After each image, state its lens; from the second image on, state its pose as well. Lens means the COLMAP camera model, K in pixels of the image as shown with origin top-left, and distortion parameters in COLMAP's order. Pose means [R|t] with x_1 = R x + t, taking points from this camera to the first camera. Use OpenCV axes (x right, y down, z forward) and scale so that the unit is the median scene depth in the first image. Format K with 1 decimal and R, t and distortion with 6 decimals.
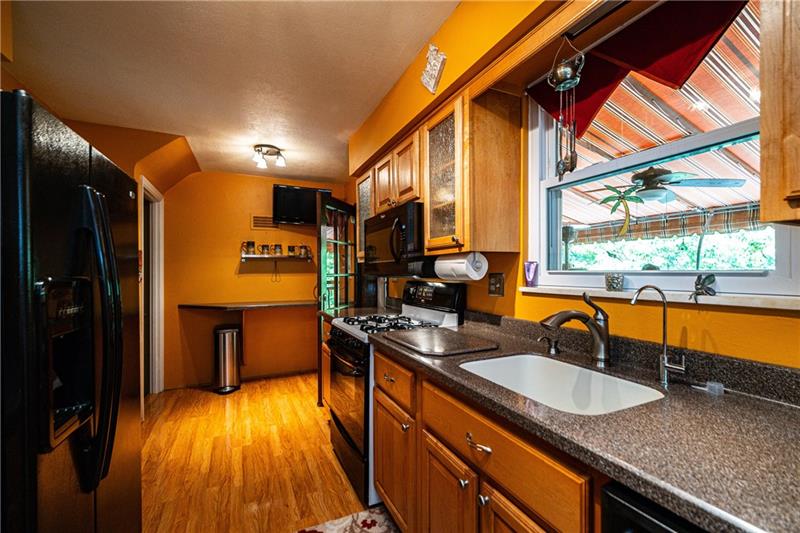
lens RADIAL K [[343.3, 0, 401.7], [0, 343.3, 270.4], [0, 0, 1]] dist [0.004148, -0.000448]
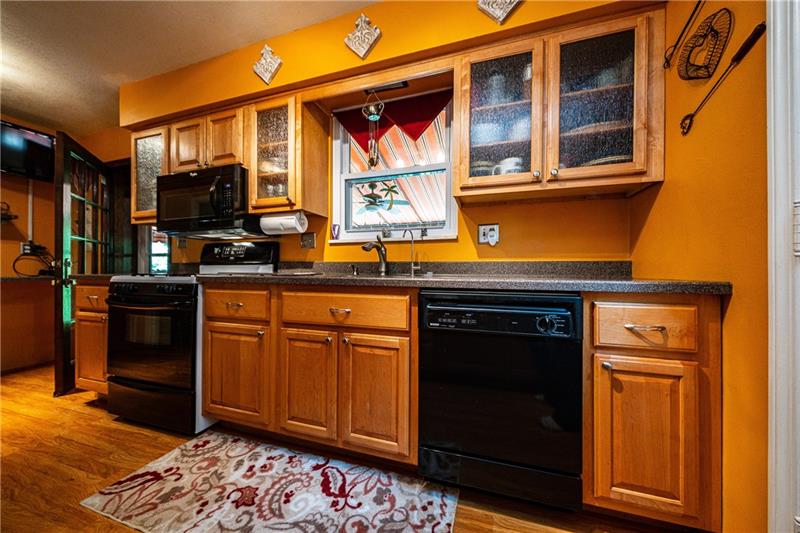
lens RADIAL K [[271.6, 0, 401.9], [0, 271.6, 271.9], [0, 0, 1]] dist [0.000079, -0.000229]
pose [[0.678731, 0.007881, 0.734345, -0.310332], [-0.009298, 0.999954, -0.002138, 0.185200], [-0.734328, -0.005376, 0.678773, -0.056910]]
